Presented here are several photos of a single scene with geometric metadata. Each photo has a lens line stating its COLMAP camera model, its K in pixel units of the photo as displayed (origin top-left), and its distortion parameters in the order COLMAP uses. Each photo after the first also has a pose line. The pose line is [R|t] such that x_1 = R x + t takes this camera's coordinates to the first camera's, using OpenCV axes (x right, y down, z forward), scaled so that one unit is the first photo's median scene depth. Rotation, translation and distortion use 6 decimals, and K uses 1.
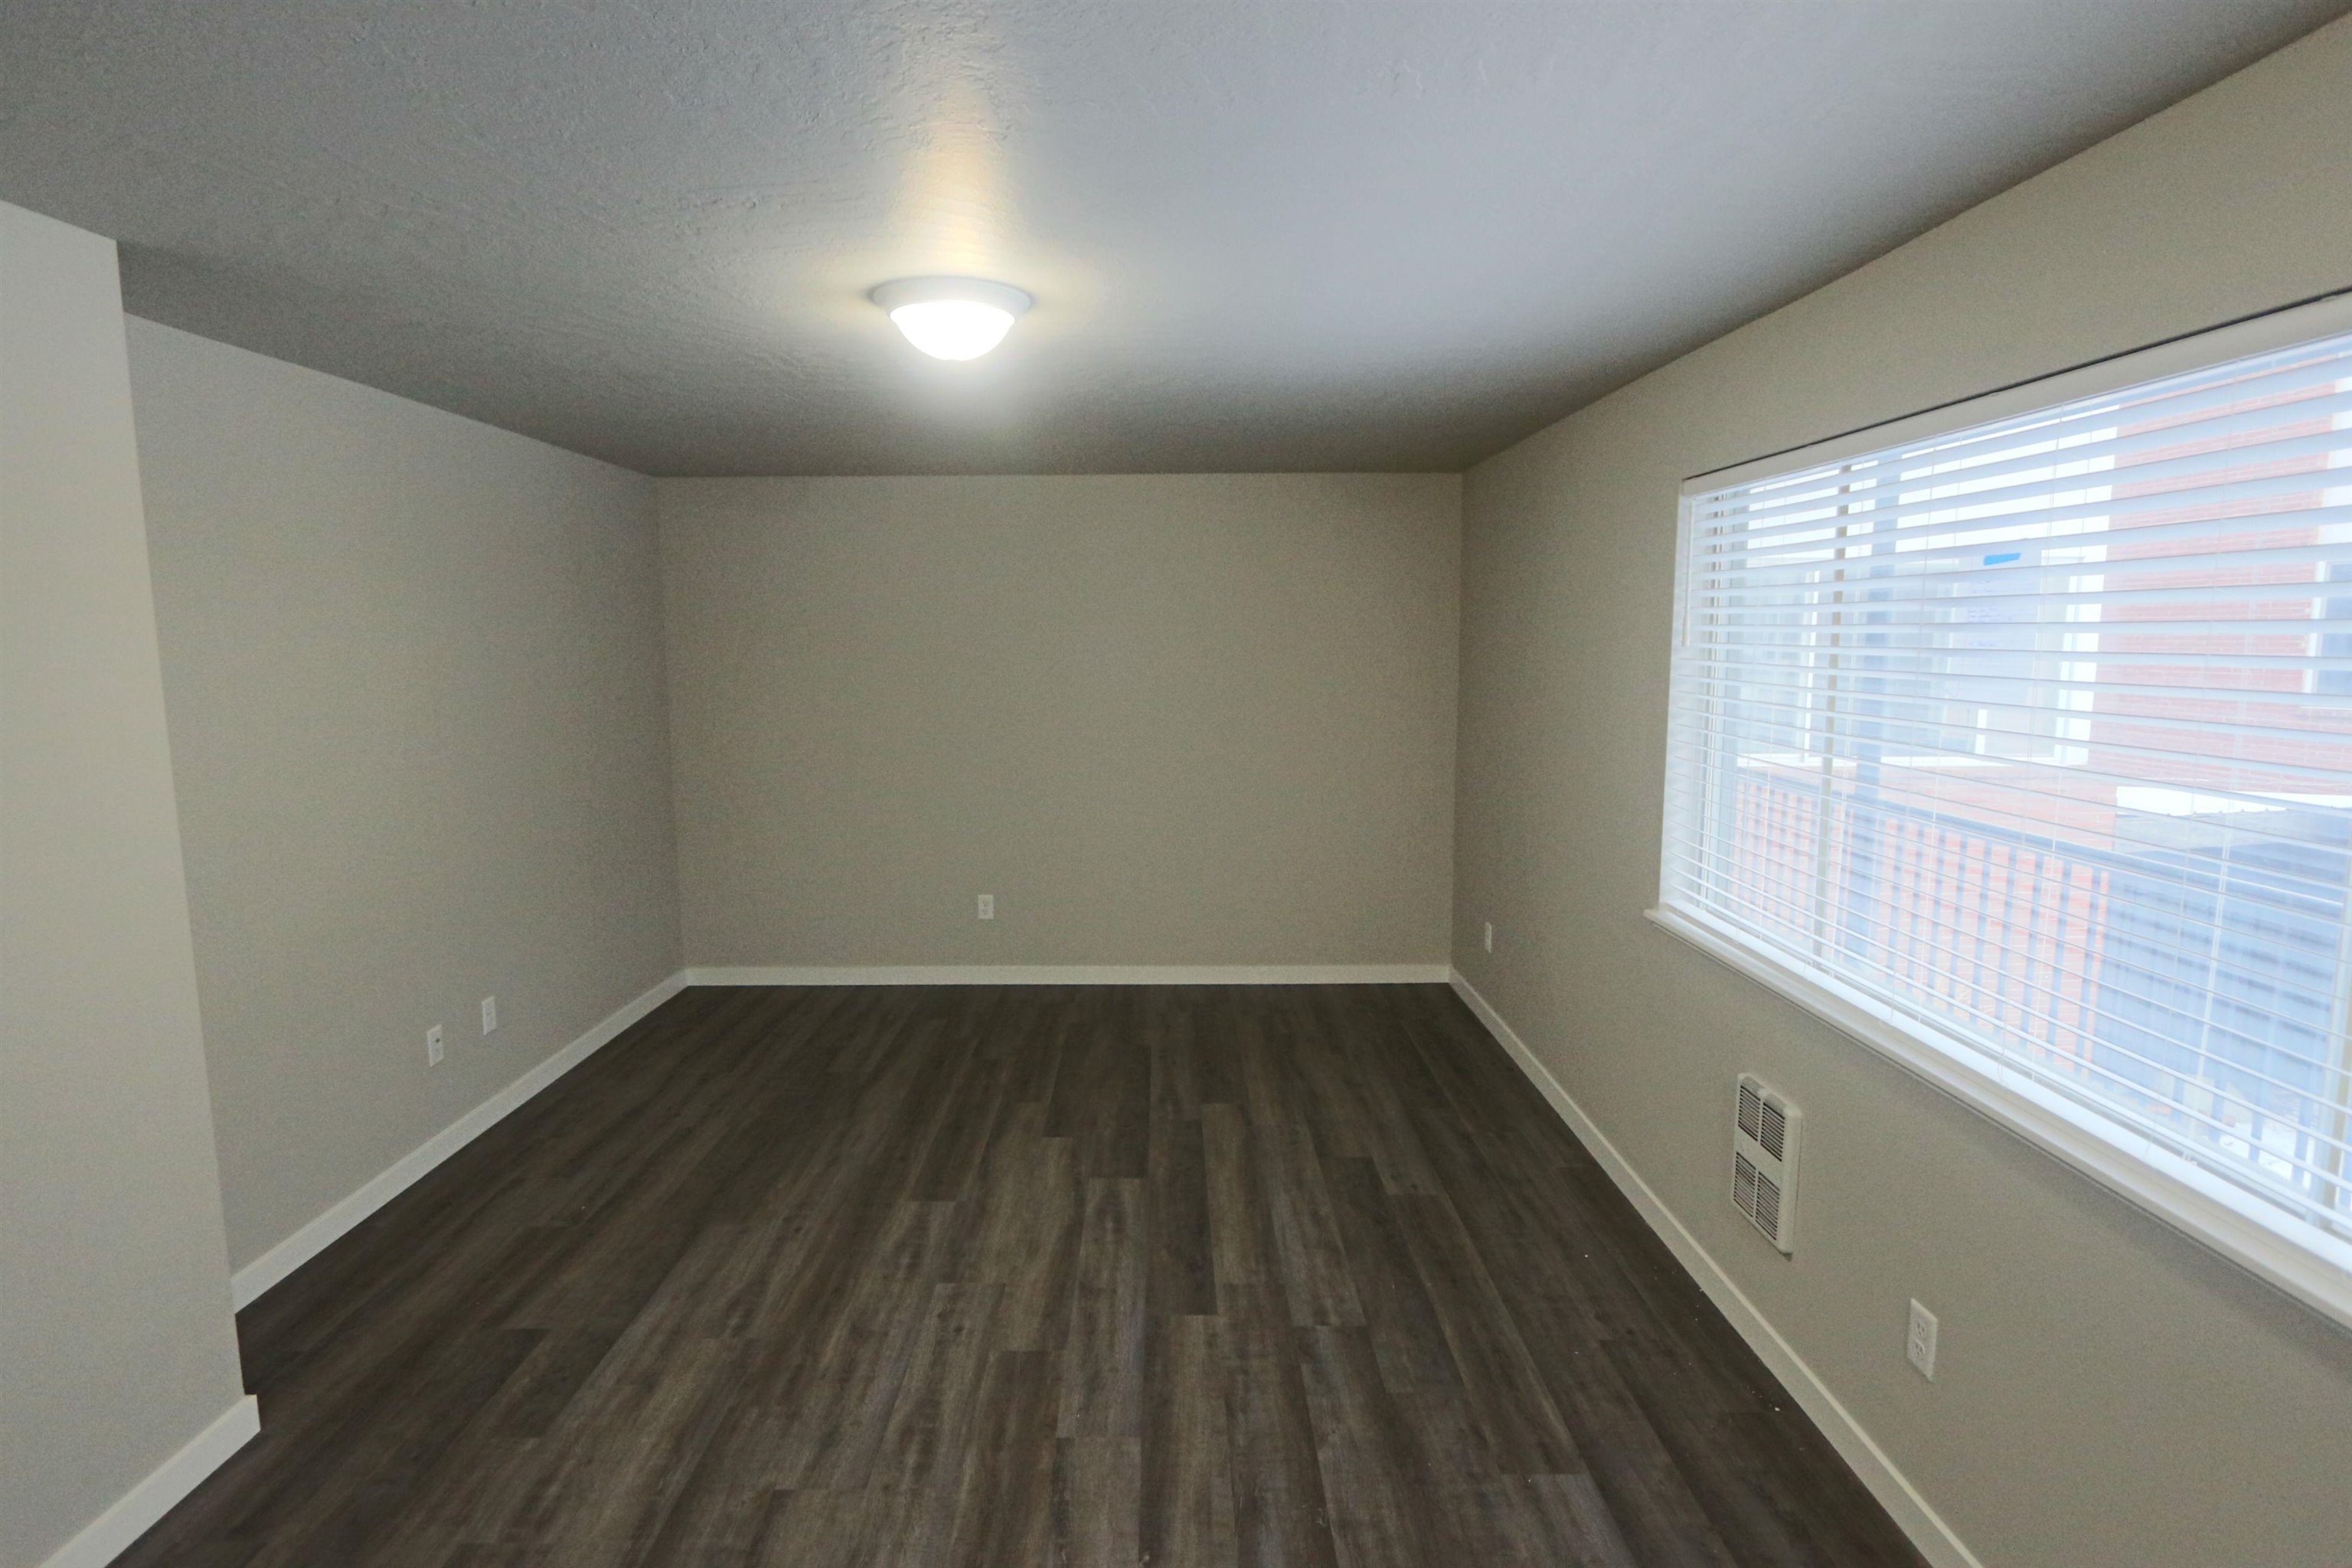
lens RADIAL K [[1208.3, 0, 1159.1], [0, 1208.3, 800.7], [0, 0, 1]] dist [-0.006341, -0.000525]
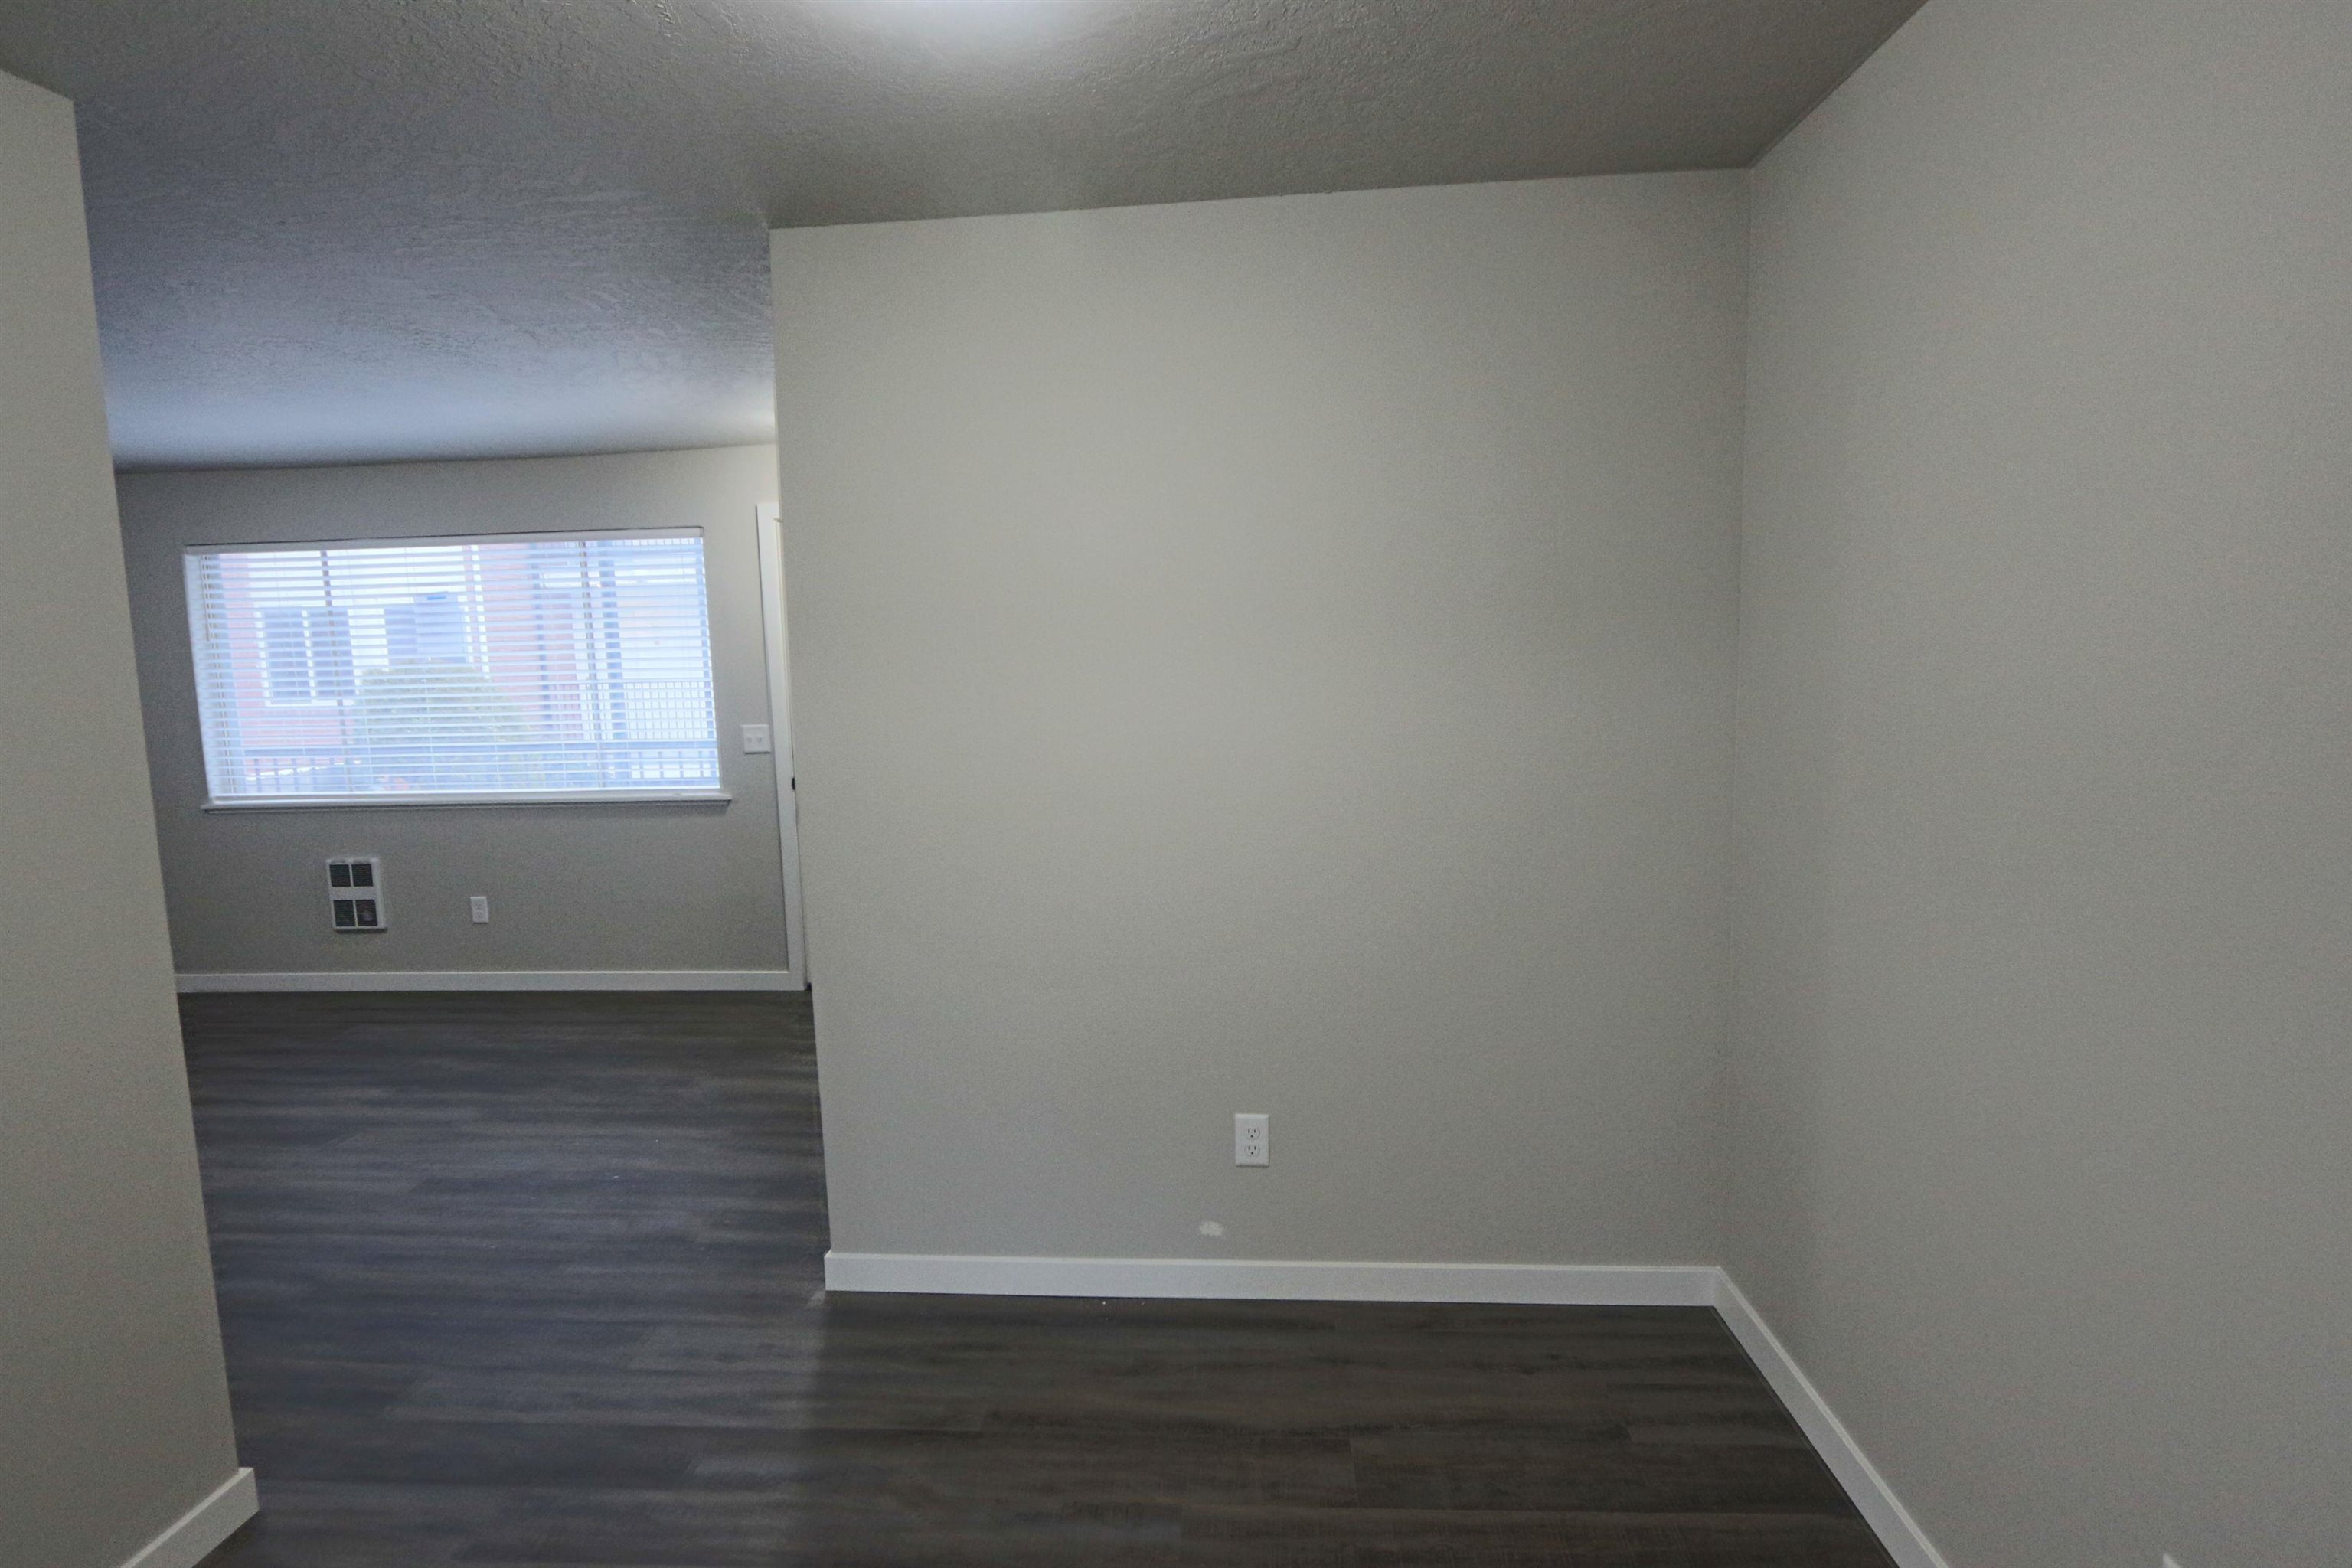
lens RADIAL K [[1208.3, 0, 1159.1], [0, 1208.3, 800.7], [0, 0, 1]] dist [-0.006341, -0.000525]
pose [[0.071836, -0.119980, 0.990174, -1.287135], [0.158771, 0.981456, 0.107405, 0.135712], [-0.984699, 0.149495, 0.089553, -0.484551]]
